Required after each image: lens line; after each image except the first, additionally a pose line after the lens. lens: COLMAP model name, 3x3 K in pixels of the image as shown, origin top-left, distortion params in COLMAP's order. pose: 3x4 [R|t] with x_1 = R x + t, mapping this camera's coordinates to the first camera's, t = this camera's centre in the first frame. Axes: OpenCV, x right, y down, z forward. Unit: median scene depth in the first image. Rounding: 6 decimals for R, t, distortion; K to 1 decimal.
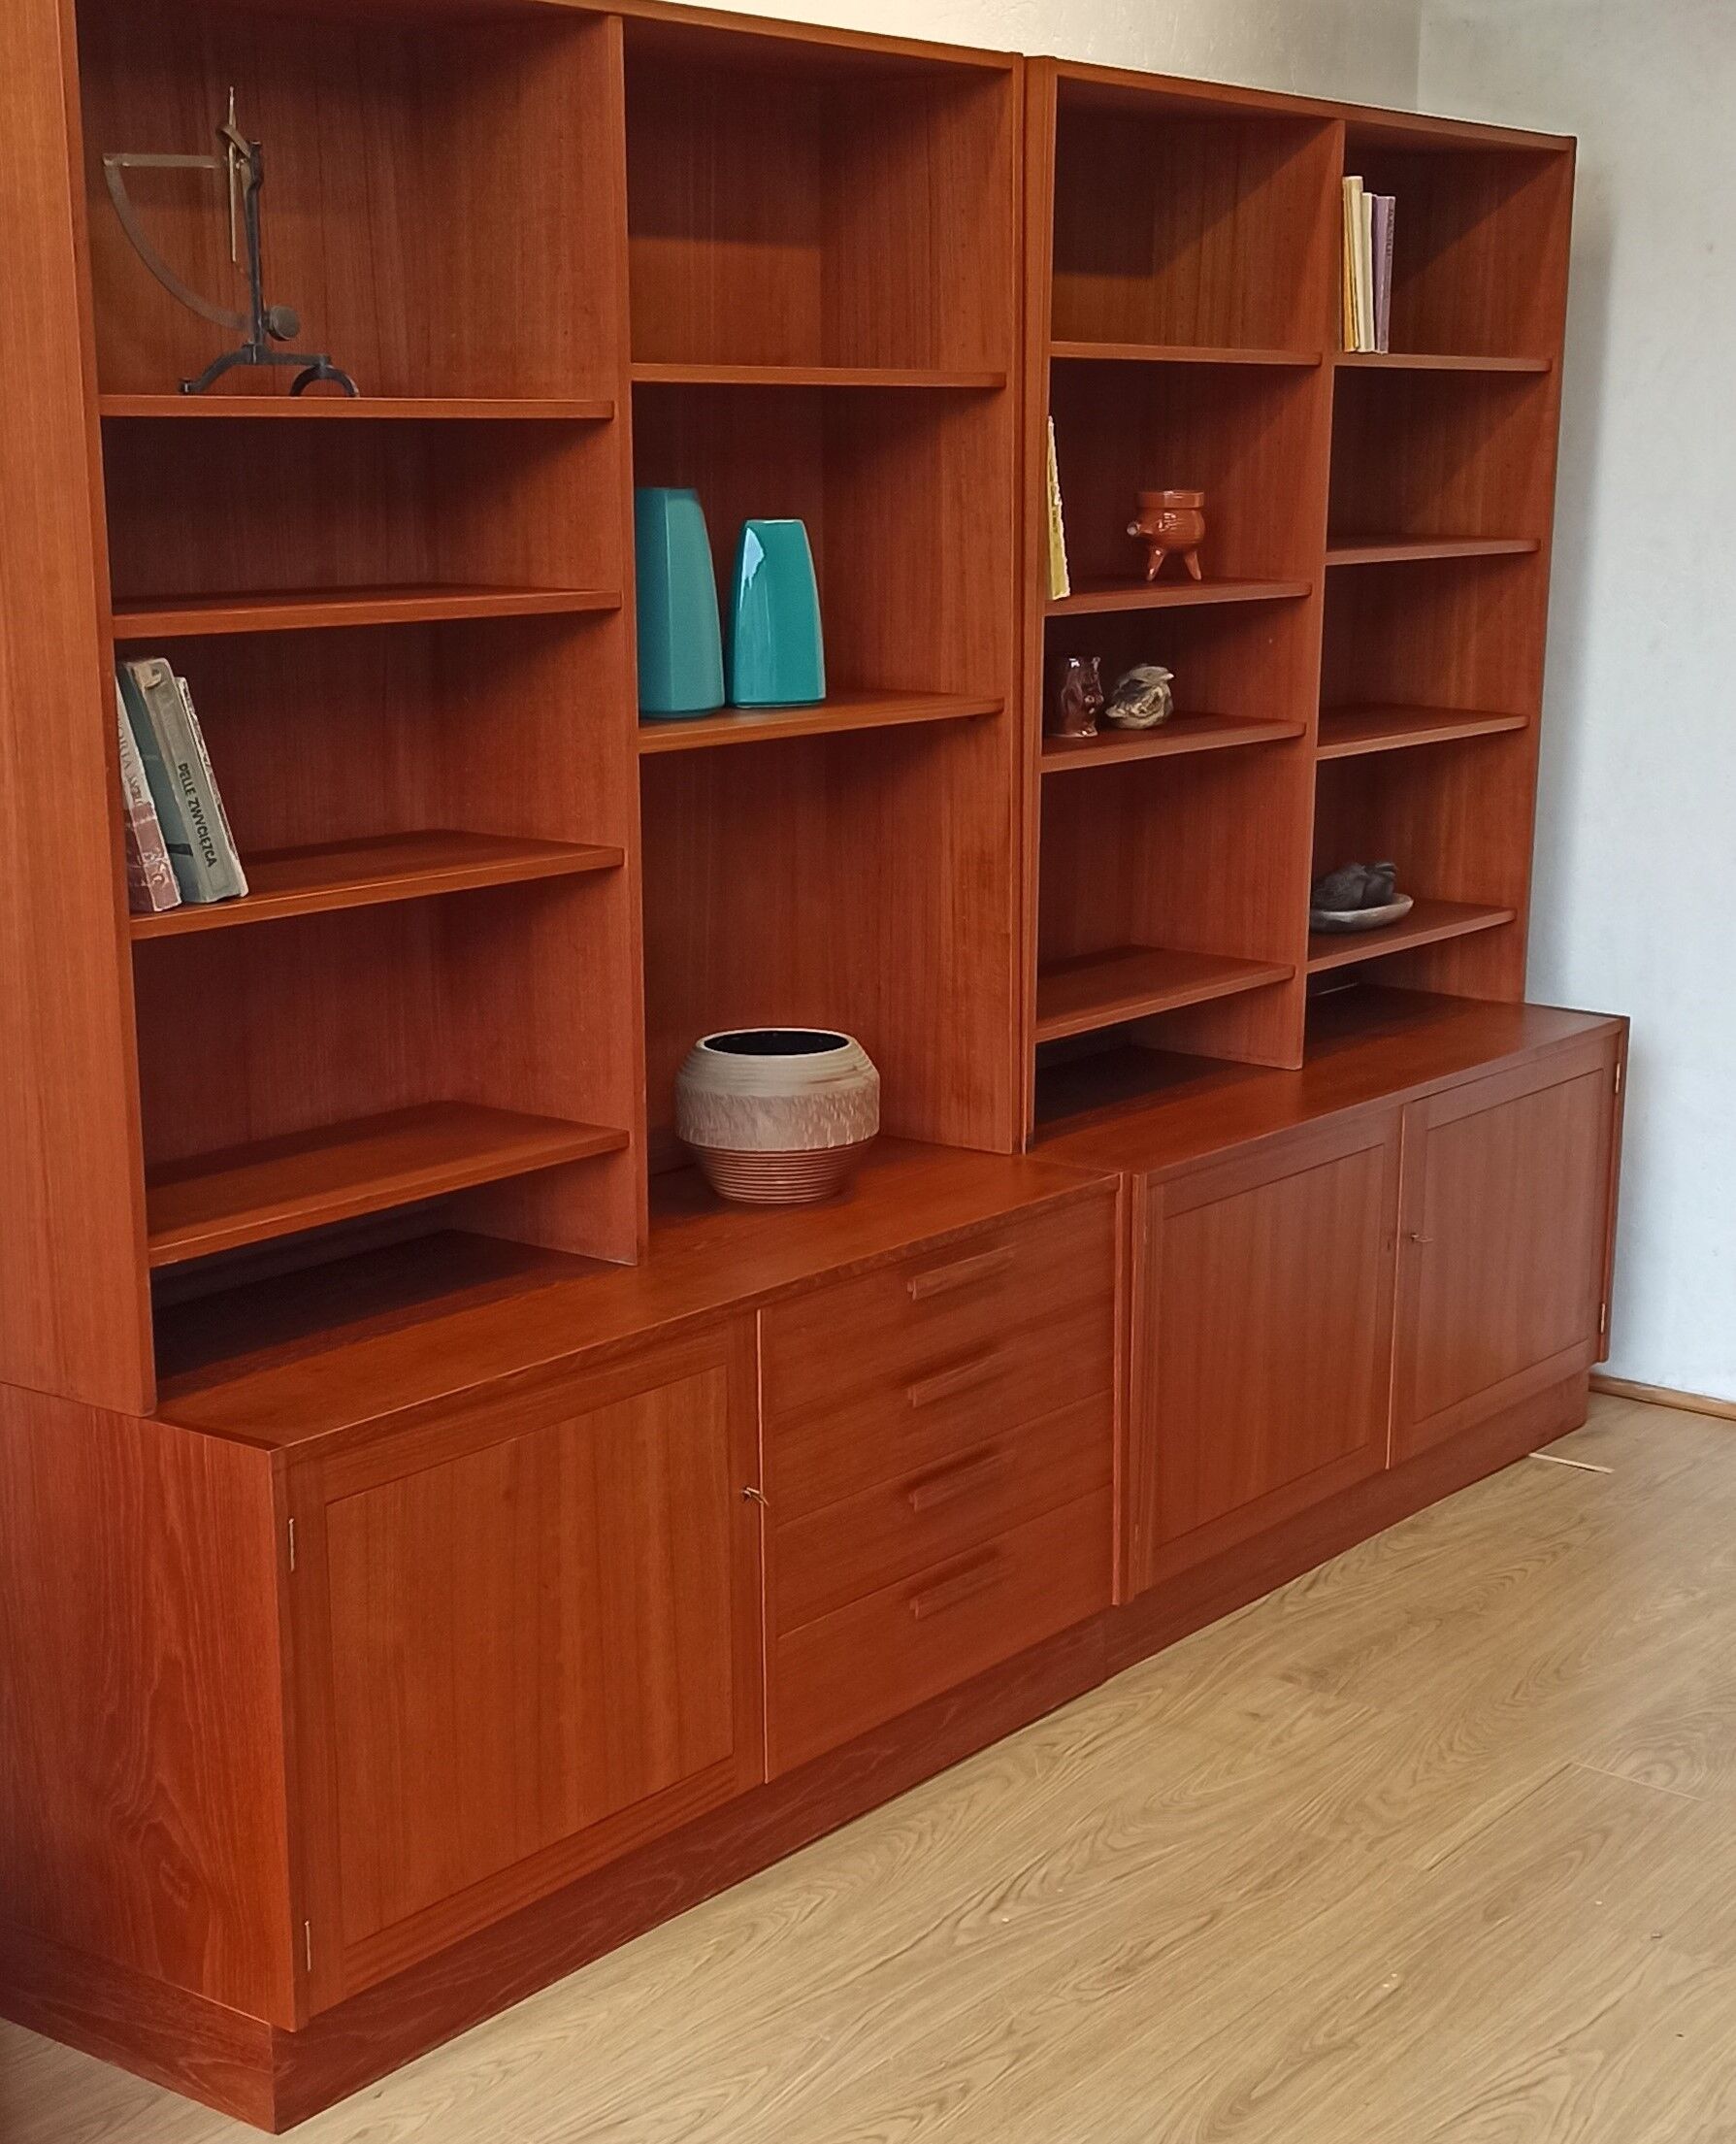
lens RADIAL K [[3181.9, 0, 929.5], [0, 3181.9, 1052.5], [0, 0, 1]] dist [0.062123, 0.000000]
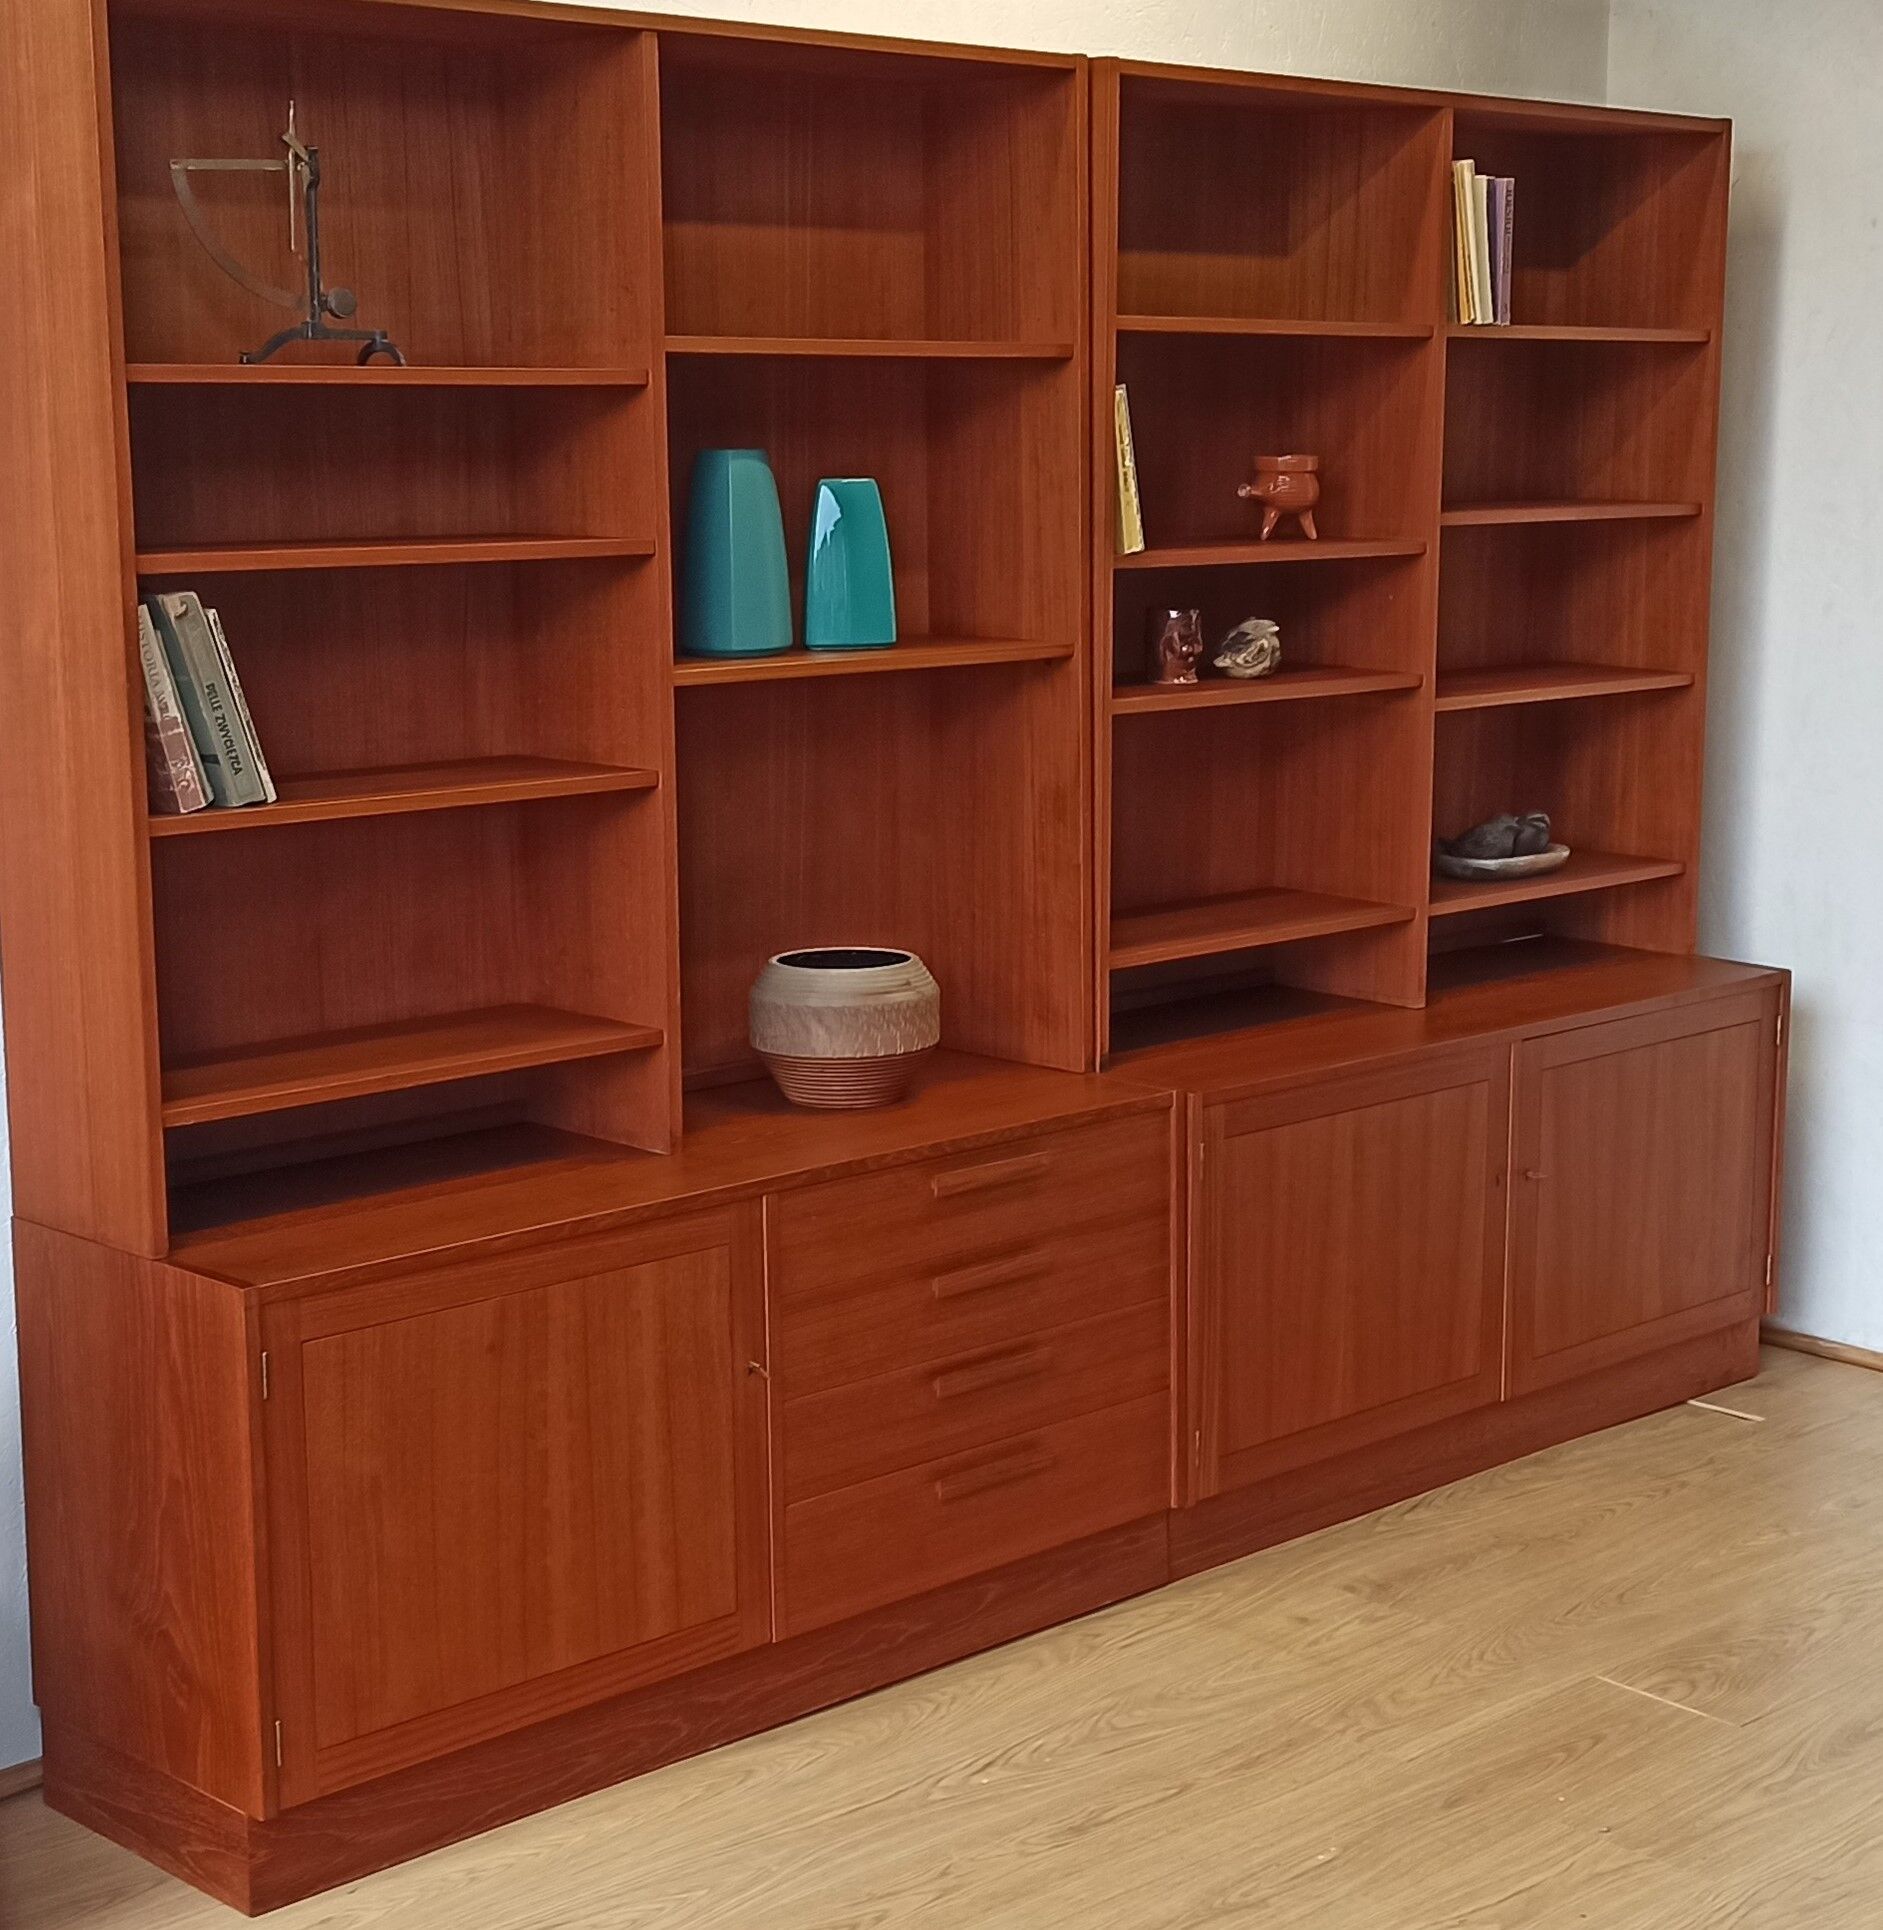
lens RADIAL K [[3268.9, 0, 1062.6], [0, 3268.9, 849.3], [0, 0, 1]] dist [0.056026, 0.000000]
pose [[0.990093, 0.014066, -0.139708, 0.193893], [-0.022691, 0.997920, -0.060335, 0.026879], [0.138569, 0.062908, 0.988353, -0.092873]]
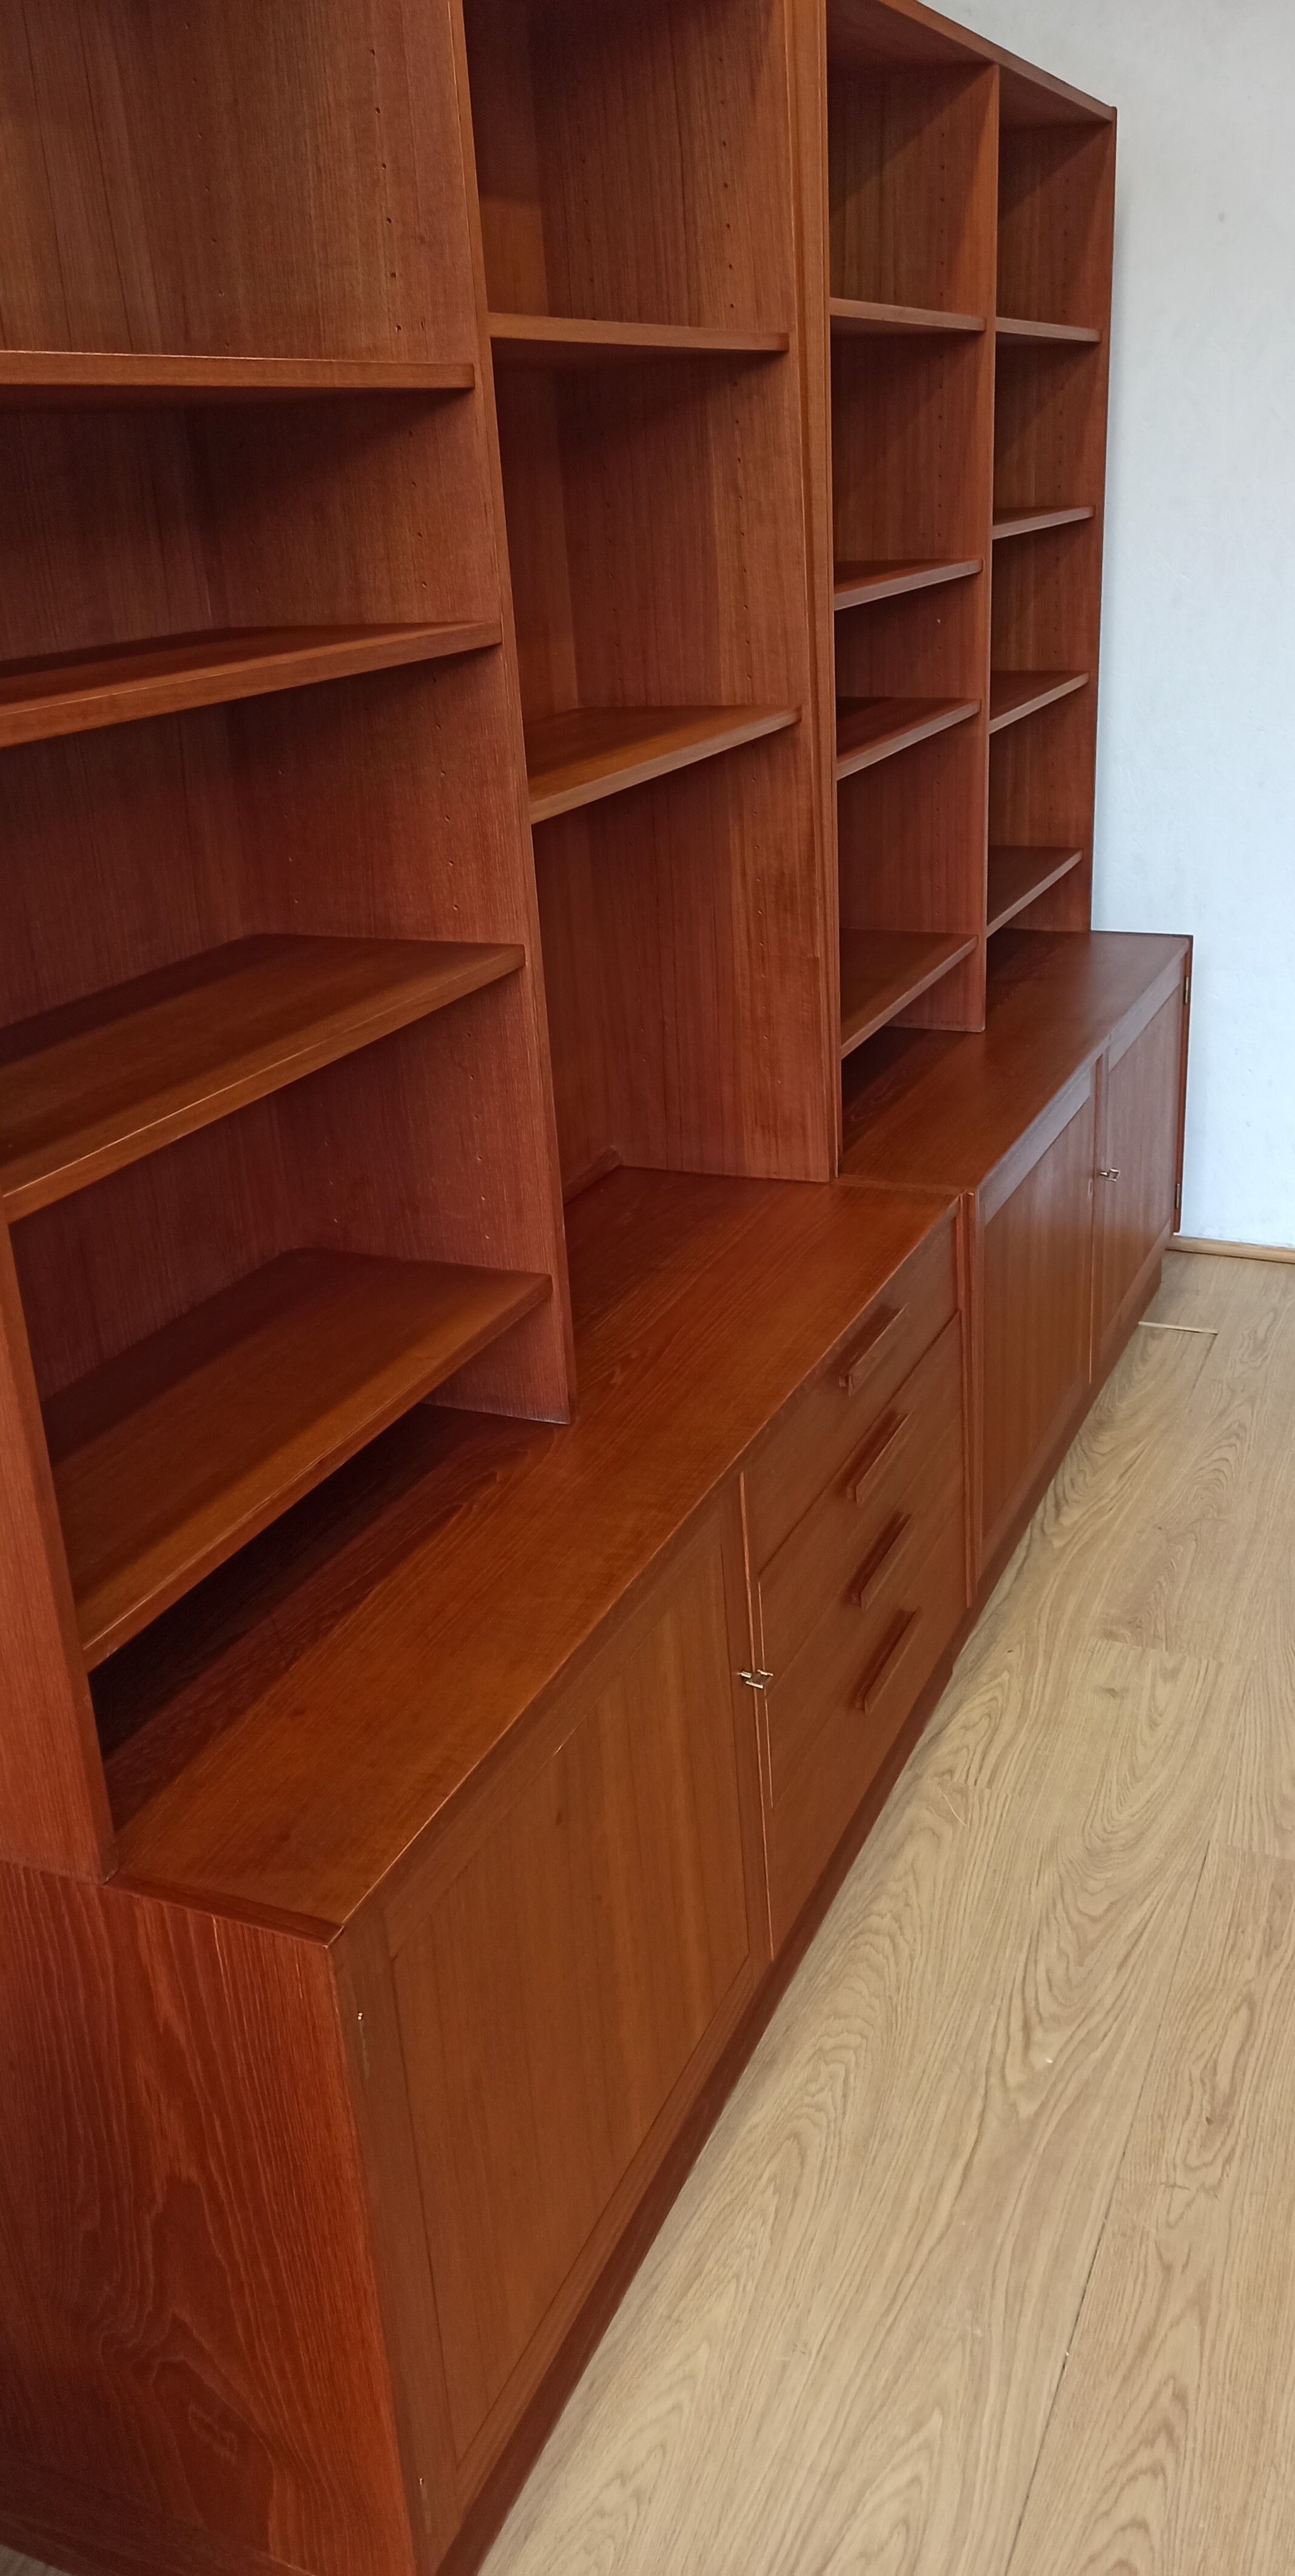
lens RADIAL K [[2018.6, 0, 635.7], [0, 2018.6, 1139.8], [0, 0, 1]] dist [0.064123, -0.057367]
pose [[0.975477, -0.126053, 0.180431, -0.161500], [0.103537, 0.986196, 0.129222, -0.076002], [-0.194229, -0.107372, 0.975062, 0.470970]]
